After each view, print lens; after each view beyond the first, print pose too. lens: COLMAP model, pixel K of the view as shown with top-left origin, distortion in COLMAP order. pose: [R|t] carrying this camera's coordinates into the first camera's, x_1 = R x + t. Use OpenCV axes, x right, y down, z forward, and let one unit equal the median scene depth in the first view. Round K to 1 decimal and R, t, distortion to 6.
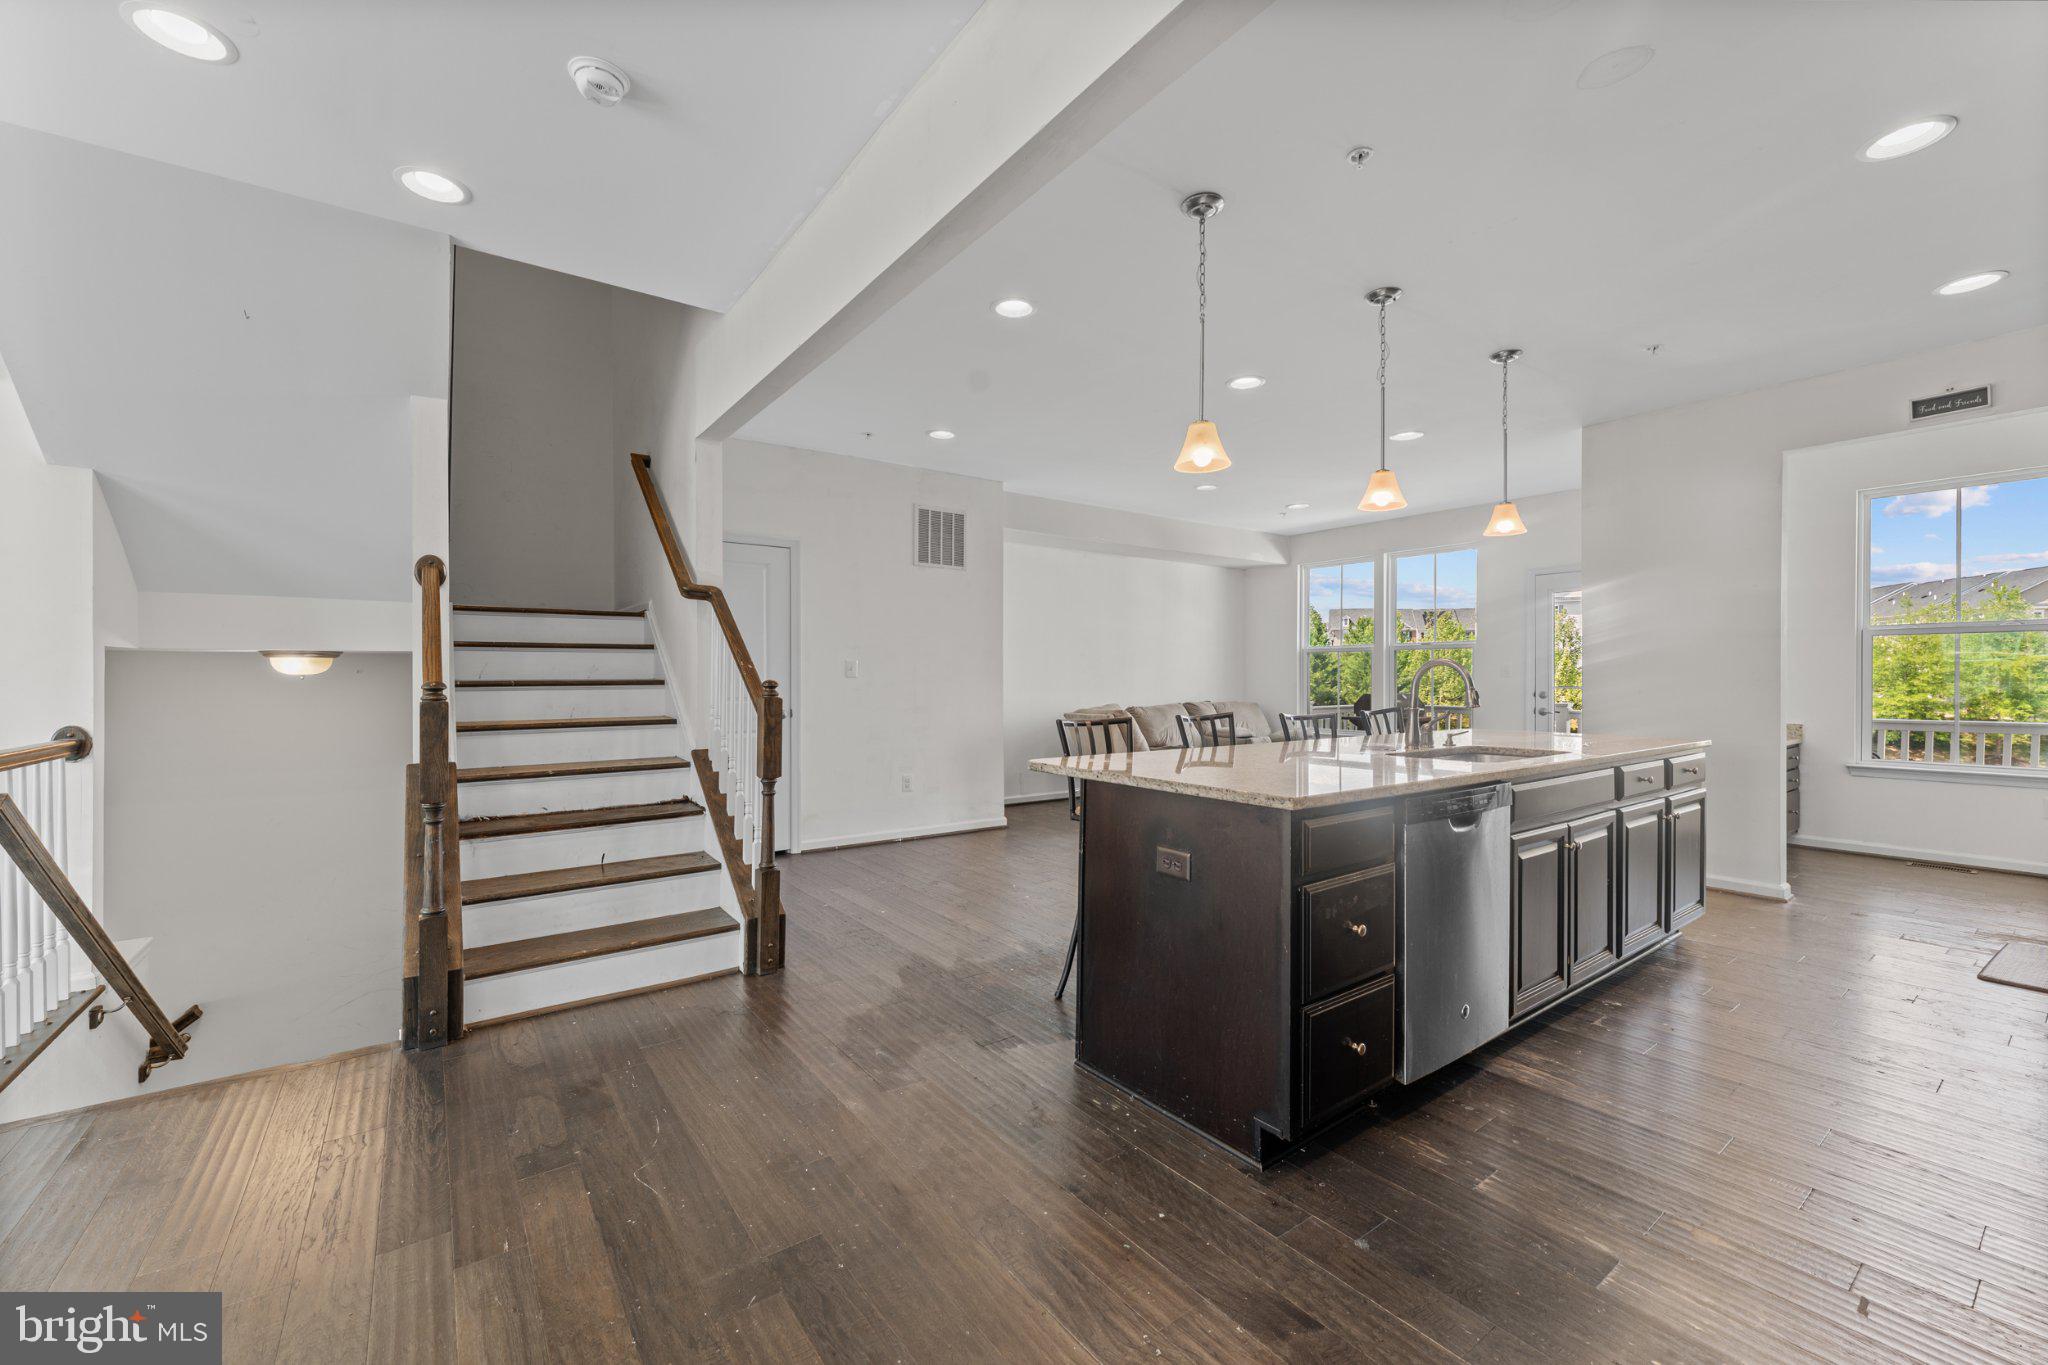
lens RADIAL K [[825.3, 0, 1025.9], [0, 825.3, 684.3], [0, 0, 1]] dist [0.003936, -0.001115]
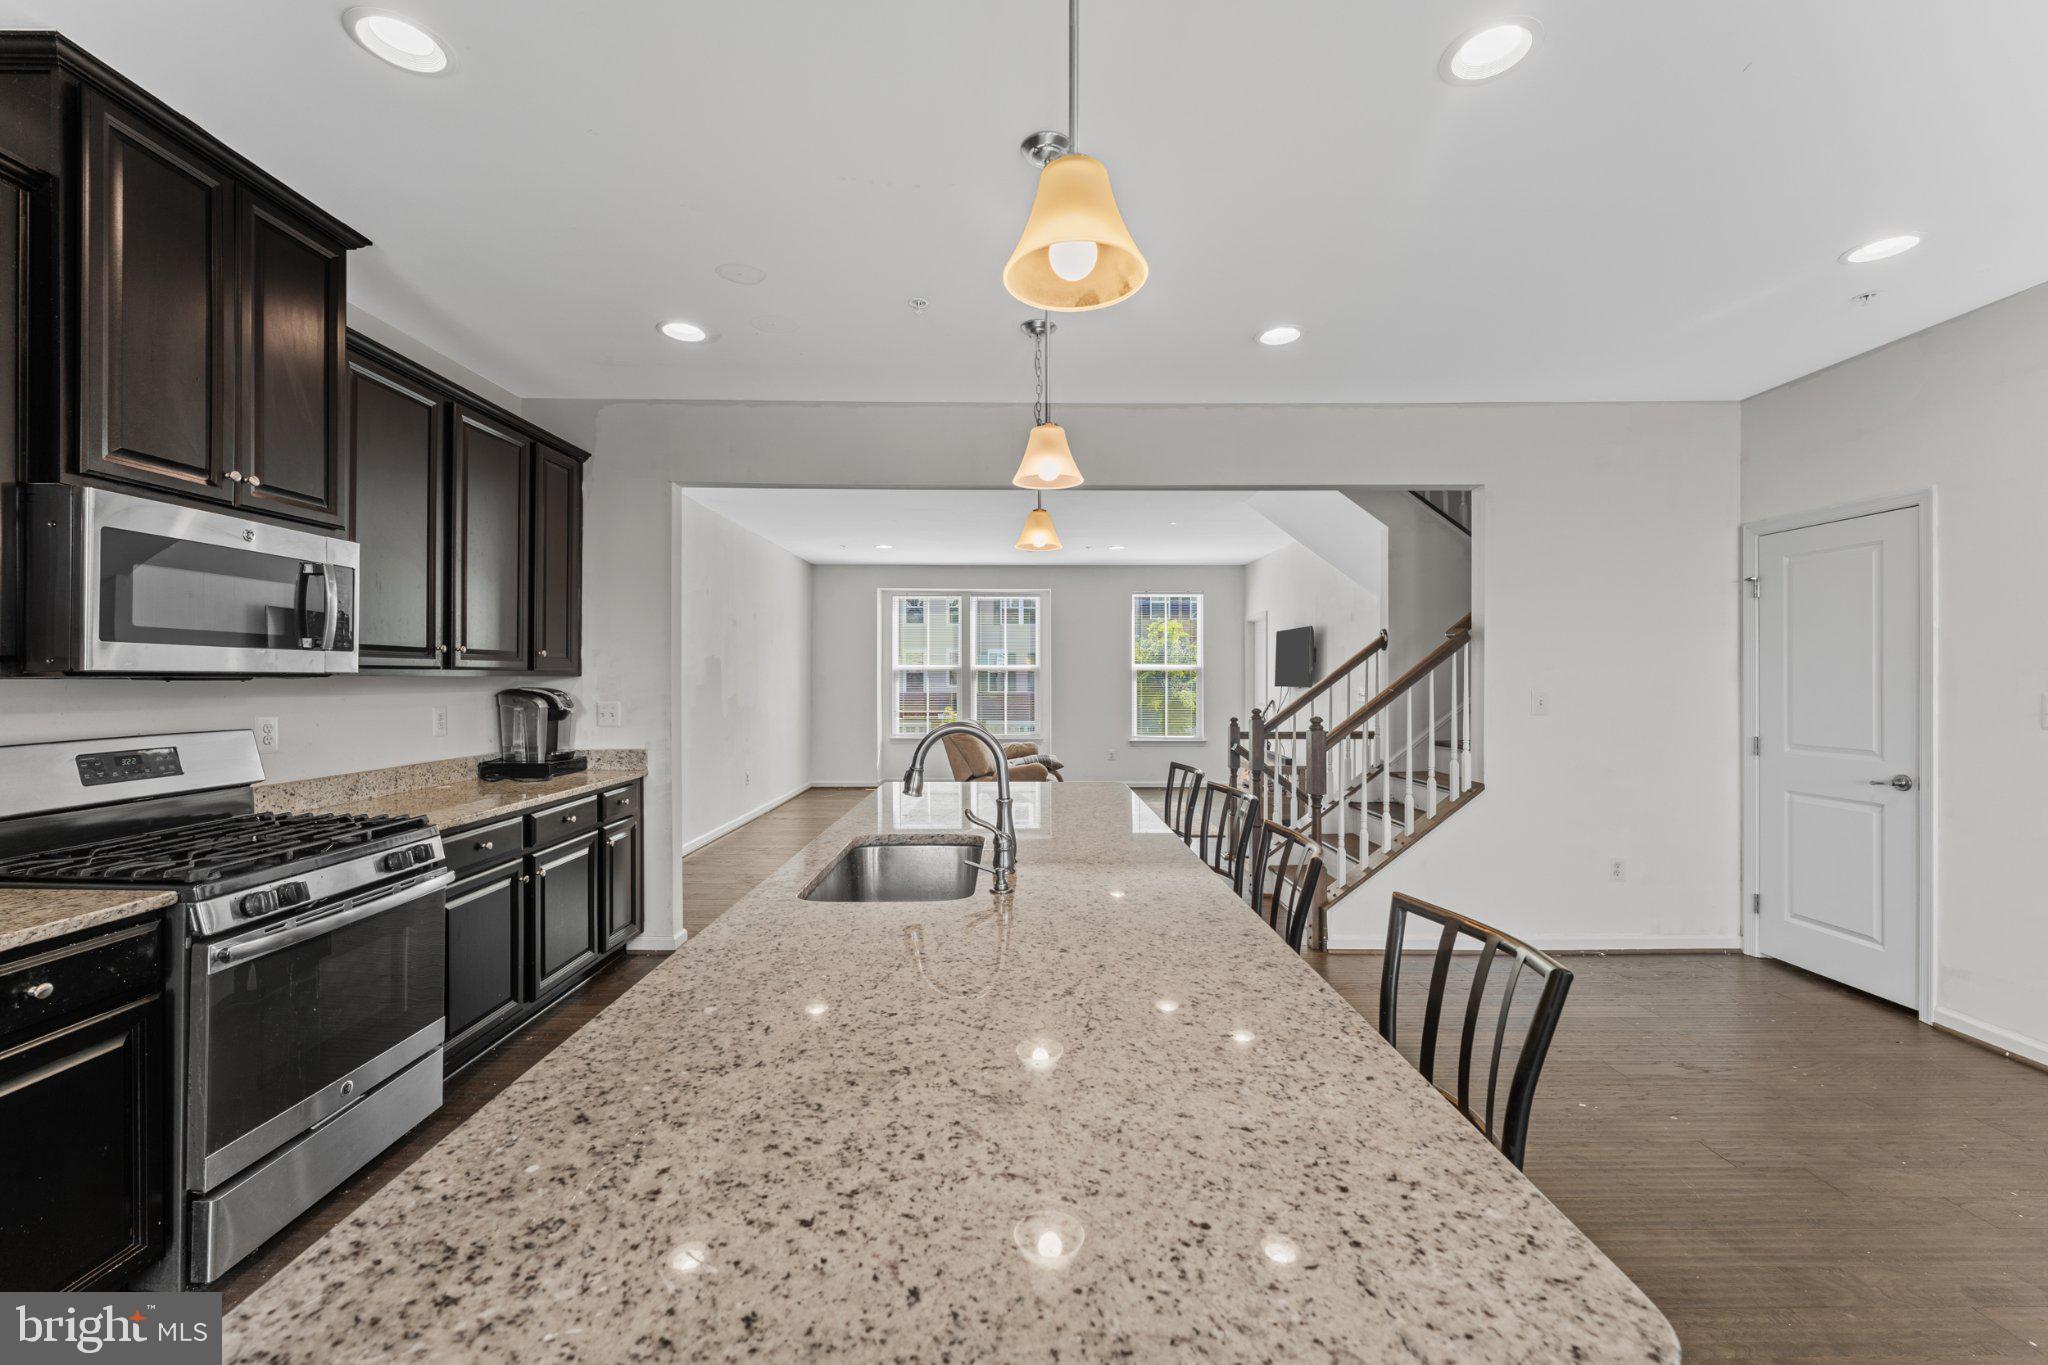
lens RADIAL K [[825.3, 0, 1016.4], [0, 825.3, 680.0], [0, 0, 1]] dist [0.003936, -0.001115]
pose [[-0.599138, 0.004079, -0.800635, 0.874441], [-0.003956, 0.999960, 0.008056, -0.060198], [0.800636, 0.007994, -0.599098, 1.238618]]
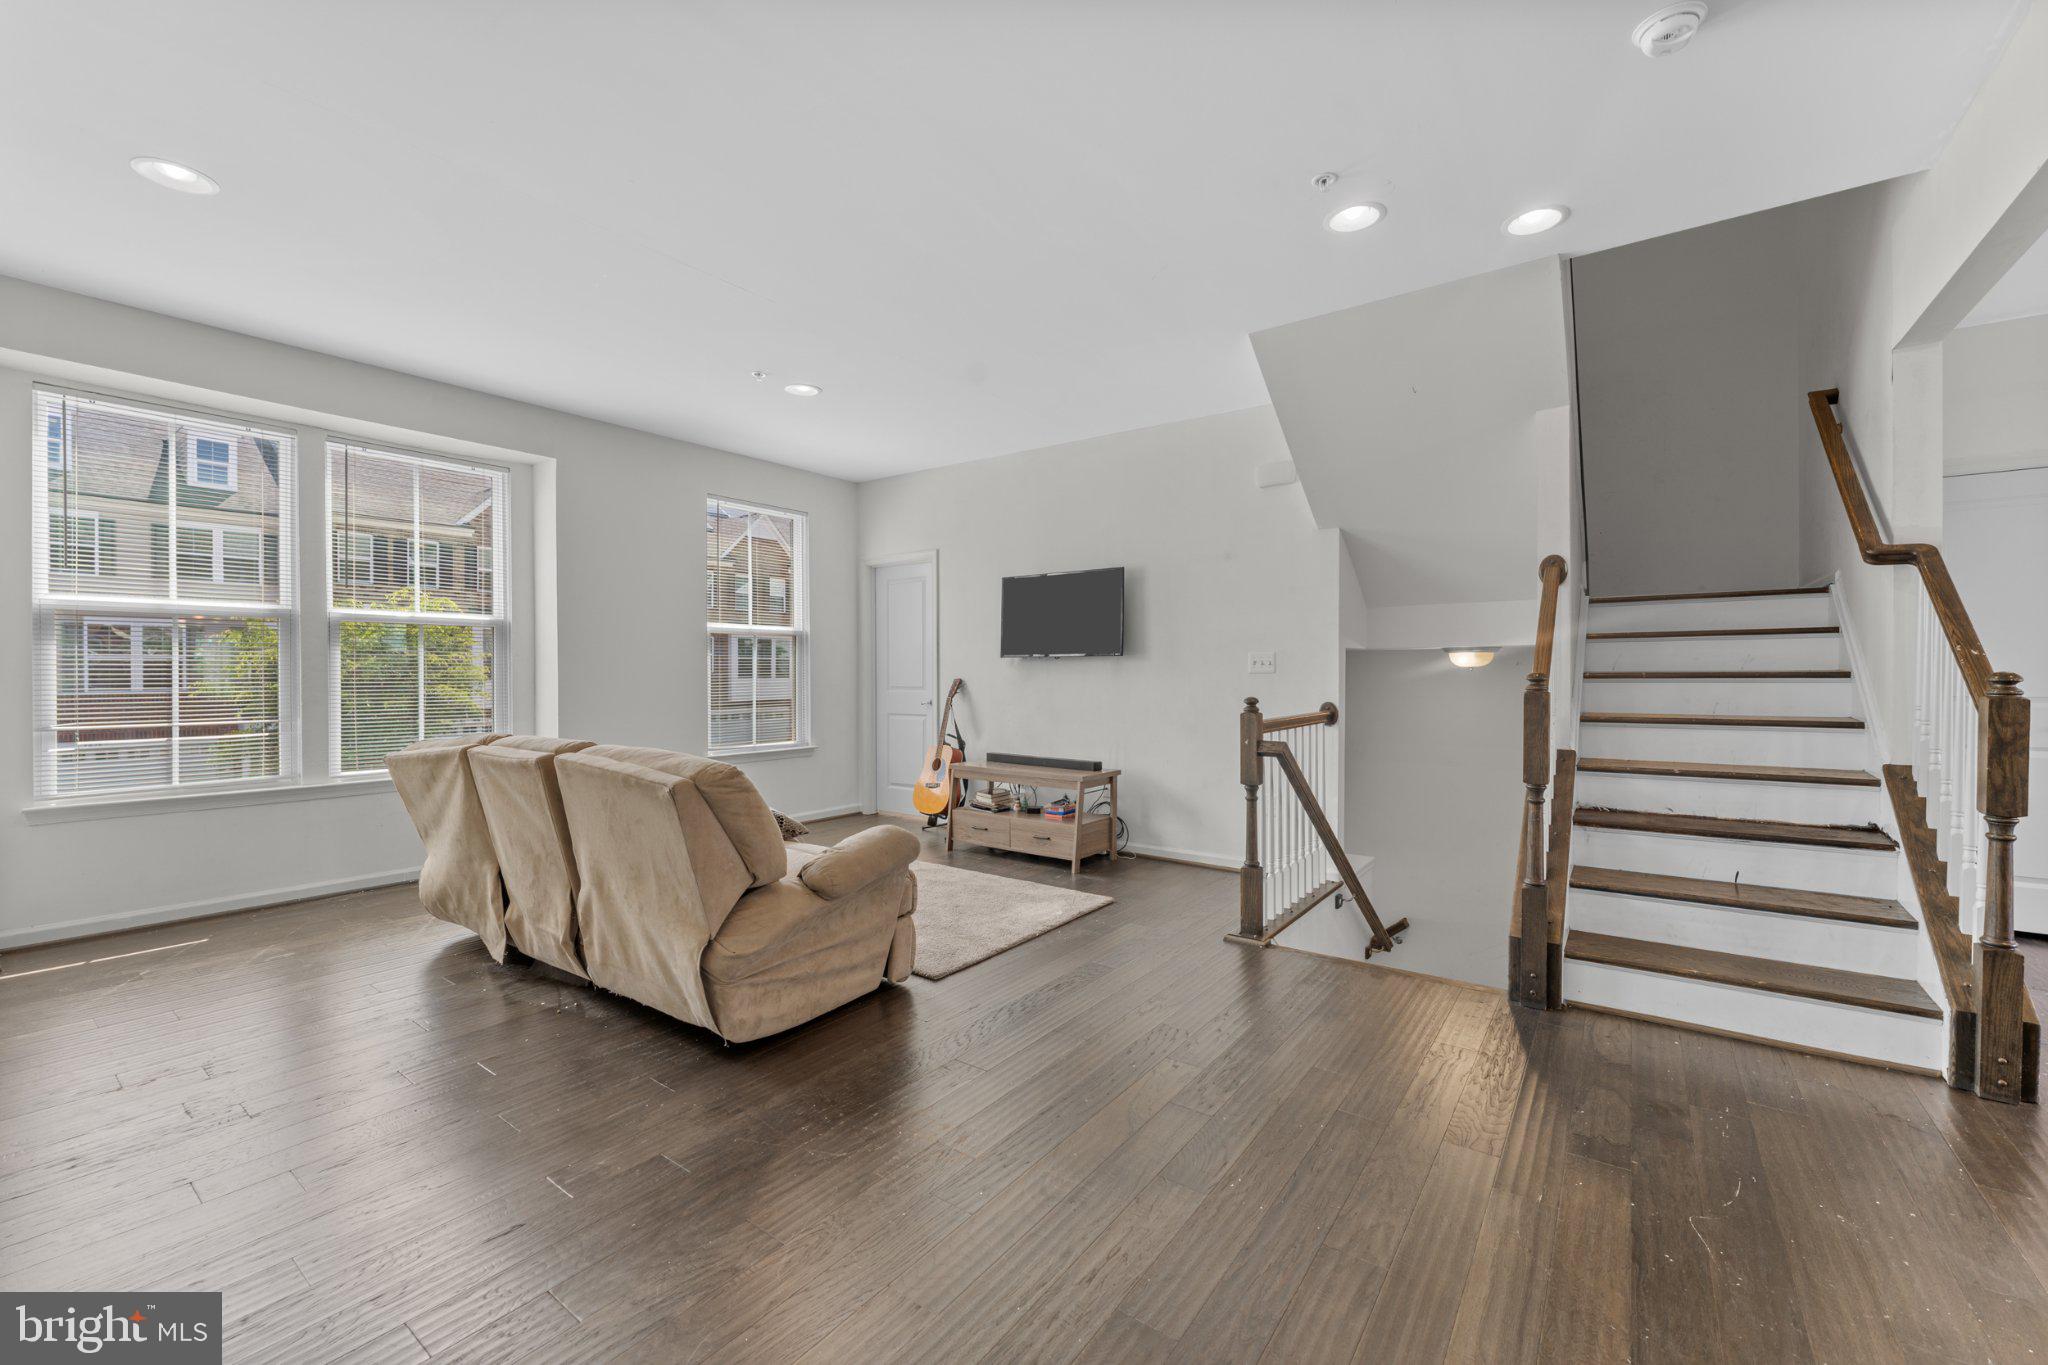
lens RADIAL K [[825.3, 0, 1001.5], [0, 825.3, 674.2], [0, 0, 1]] dist [0.003936, -0.001115]
pose [[0.284904, 0.003791, -0.958549, 0.094099], [-0.005415, 0.999983, 0.002345, -0.000402], [0.958541, 0.004523, 0.284919, 0.009244]]
